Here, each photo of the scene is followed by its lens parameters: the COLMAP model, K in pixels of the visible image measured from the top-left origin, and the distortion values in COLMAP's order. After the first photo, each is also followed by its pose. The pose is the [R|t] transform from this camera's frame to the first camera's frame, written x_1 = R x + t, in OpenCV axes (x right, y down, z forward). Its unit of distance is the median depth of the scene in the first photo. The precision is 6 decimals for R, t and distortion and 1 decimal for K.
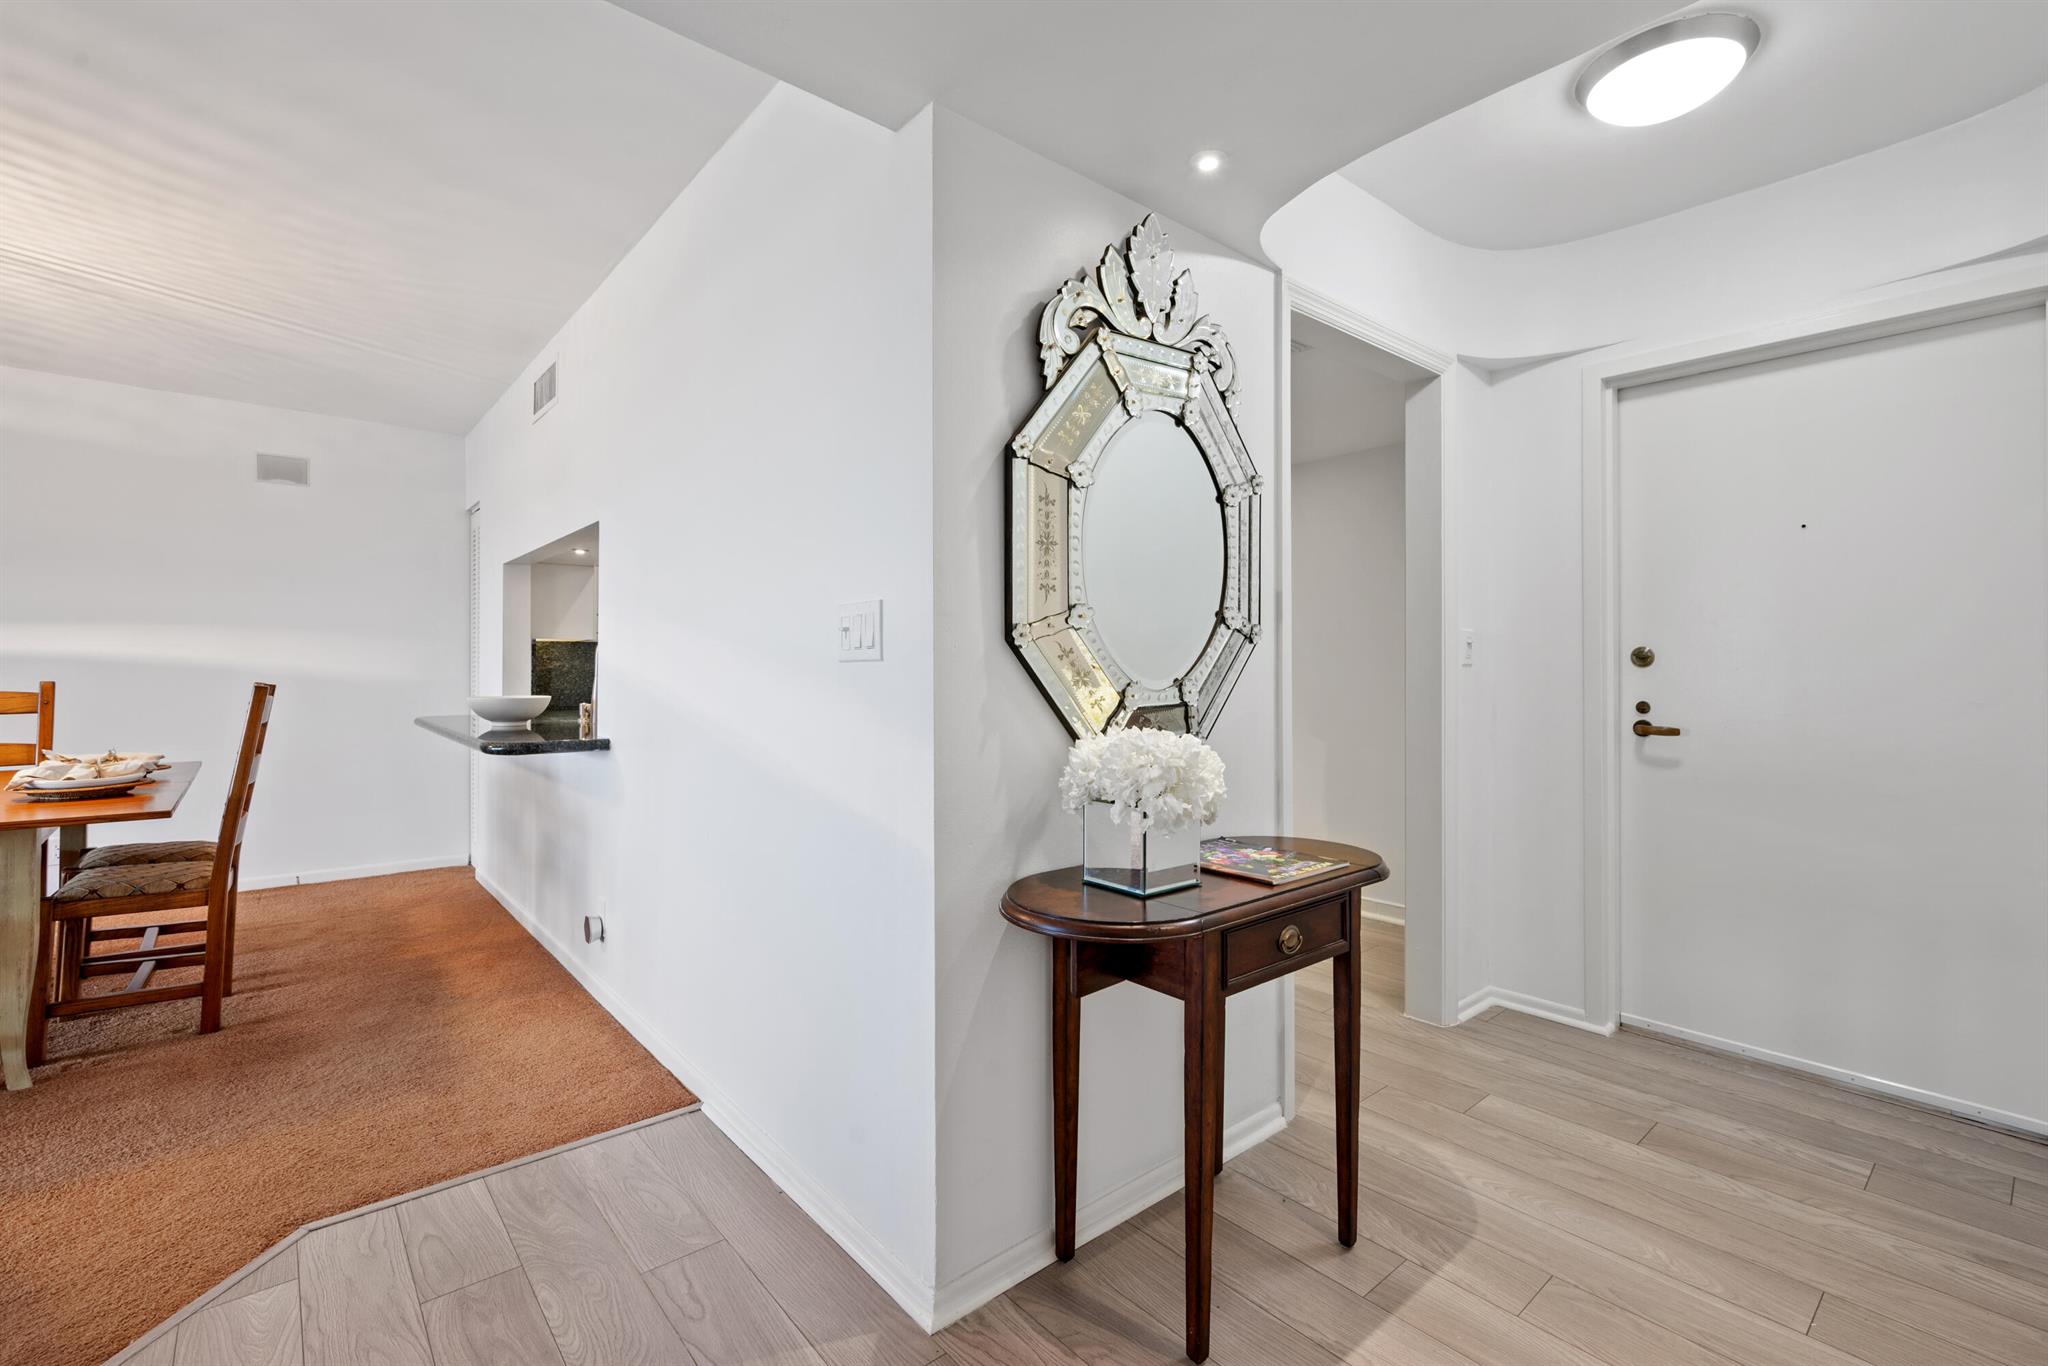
lens RADIAL K [[917.2, 0, 1022.9], [0, 917.2, 667.9], [0, 0, 1]] dist [0.003053, -0.000786]
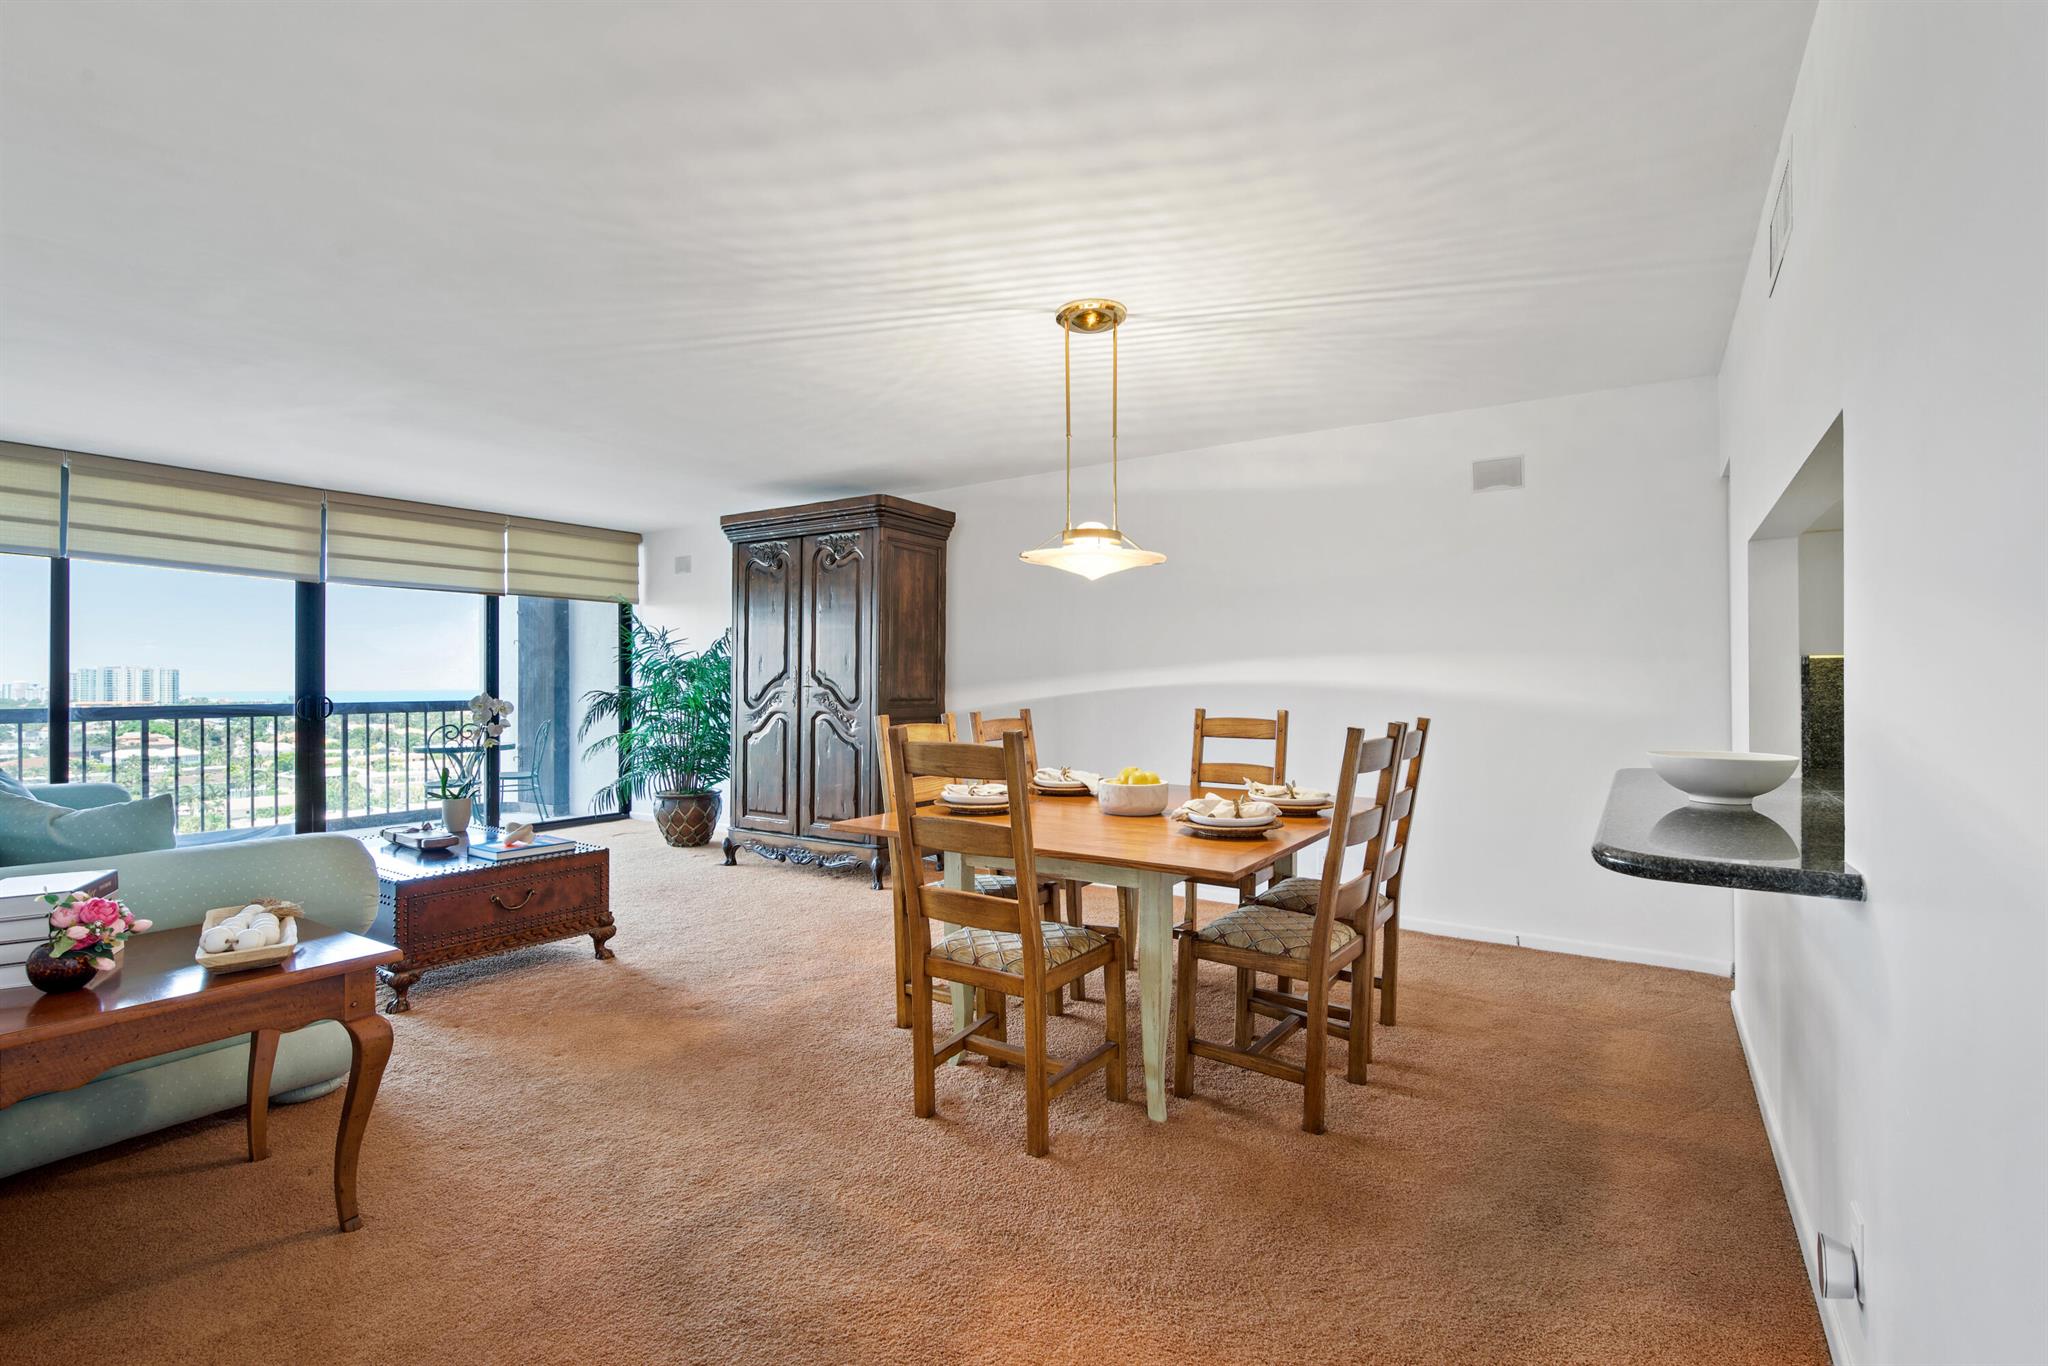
lens RADIAL K [[917.2, 0, 1022.8], [0, 917.2, 675.2], [0, 0, 1]] dist [0.003053, -0.000786]
pose [[0.280861, -0.009964, -0.959697, -0.115579], [0.000511, 0.999948, -0.010233, -0.016409], [0.959748, 0.002384, 0.280852, 0.423283]]
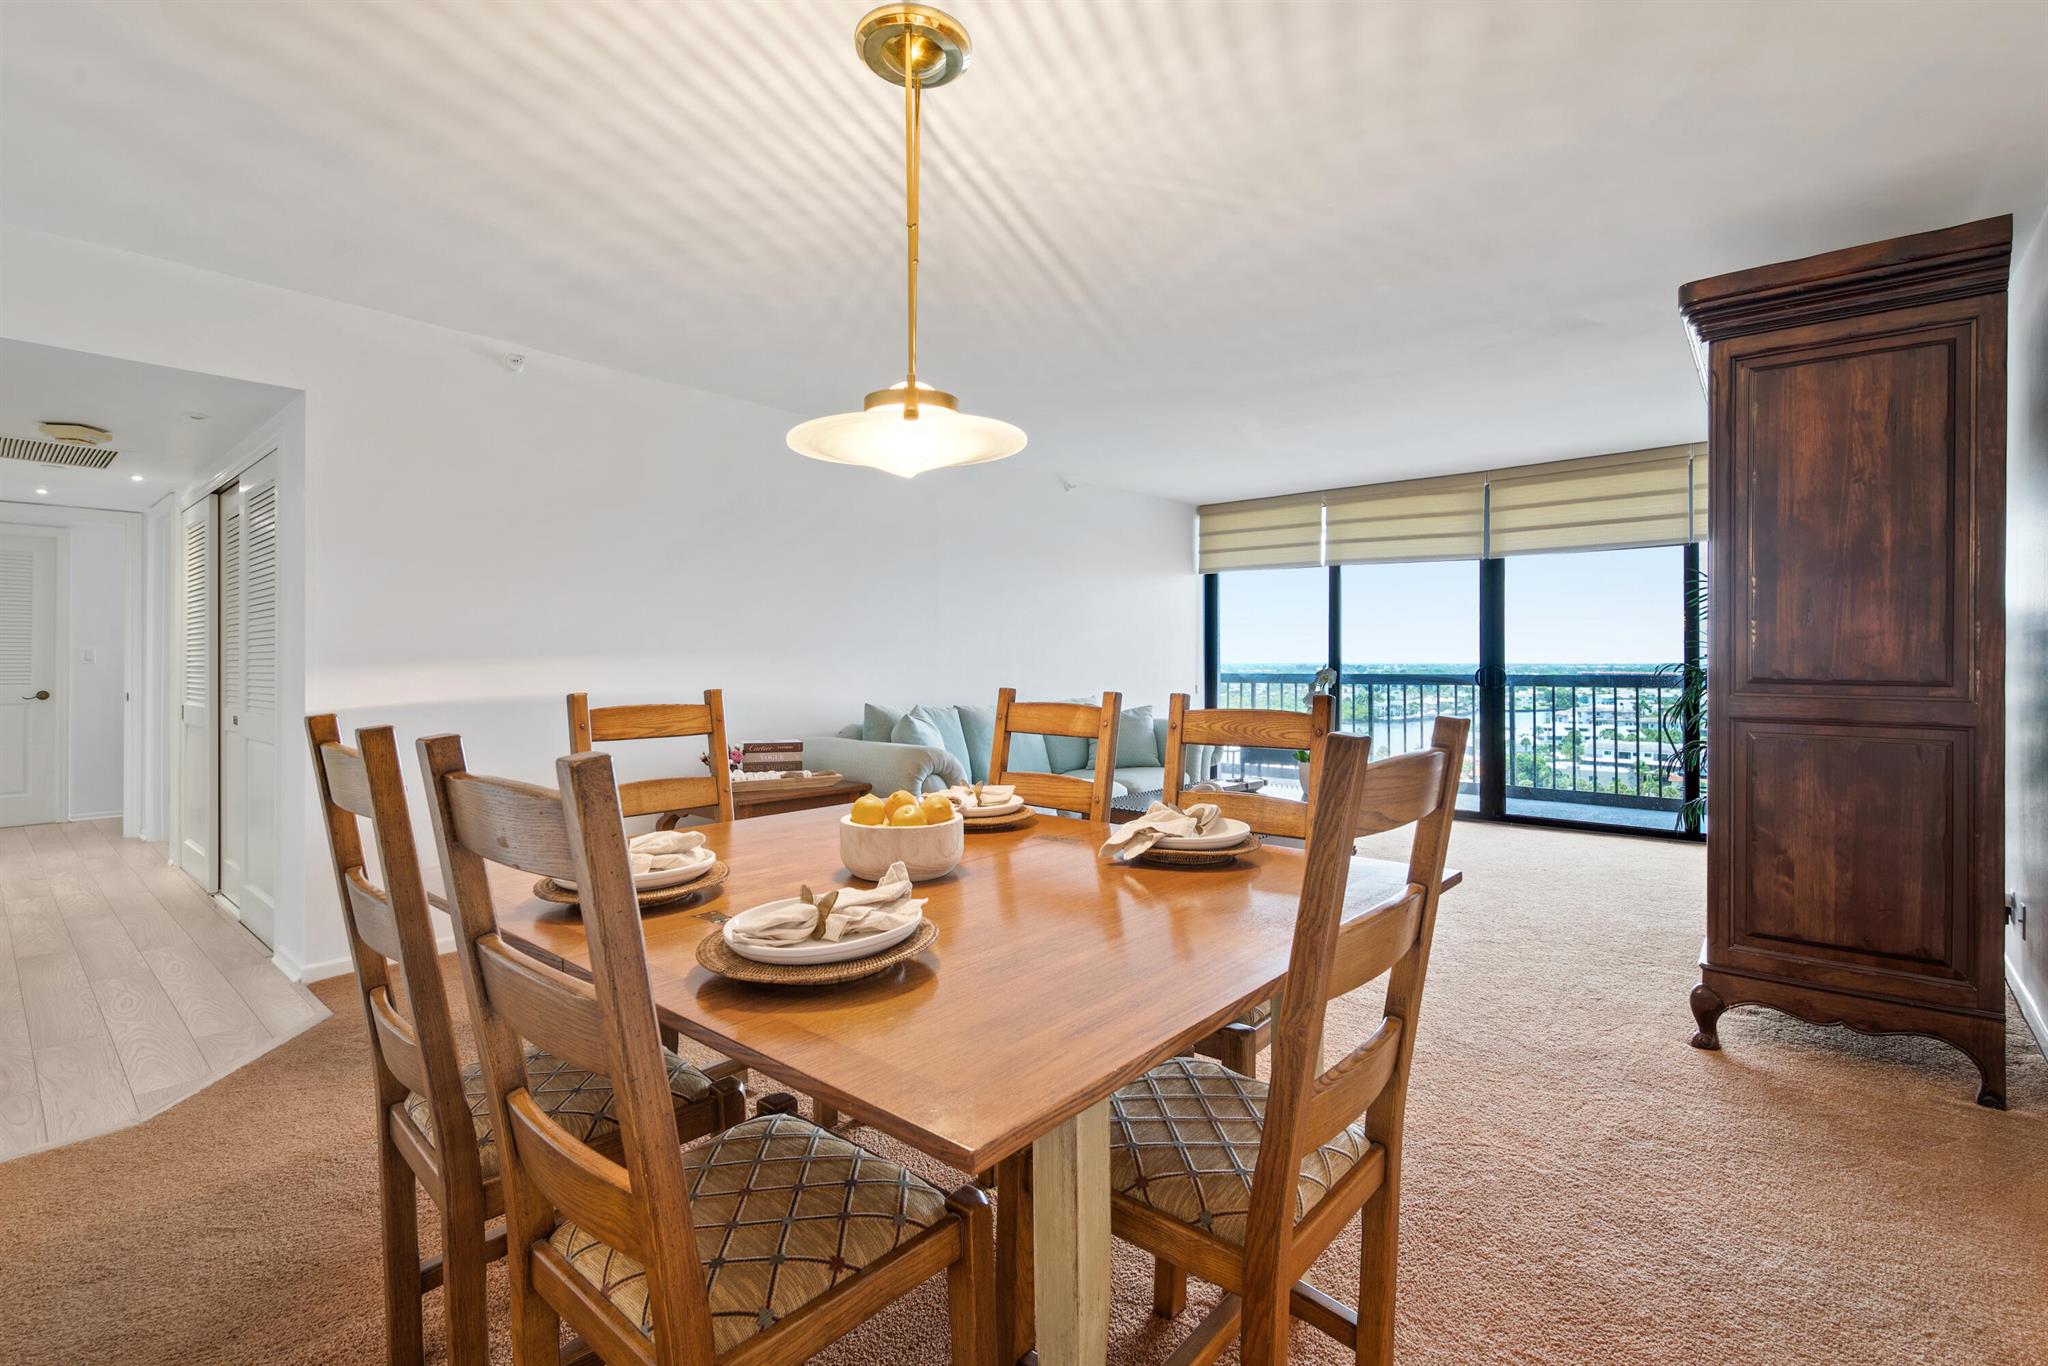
lens RADIAL K [[917.2, 0, 1025.2], [0, 917.2, 668.7], [0, 0, 1]] dist [0.003053, -0.000786]
pose [[-0.987738, 0.000741, -0.156119, -0.965031], [-0.000683, 0.999959, 0.009066, -0.005341], [0.156120, 0.009061, -0.987697, 1.333687]]
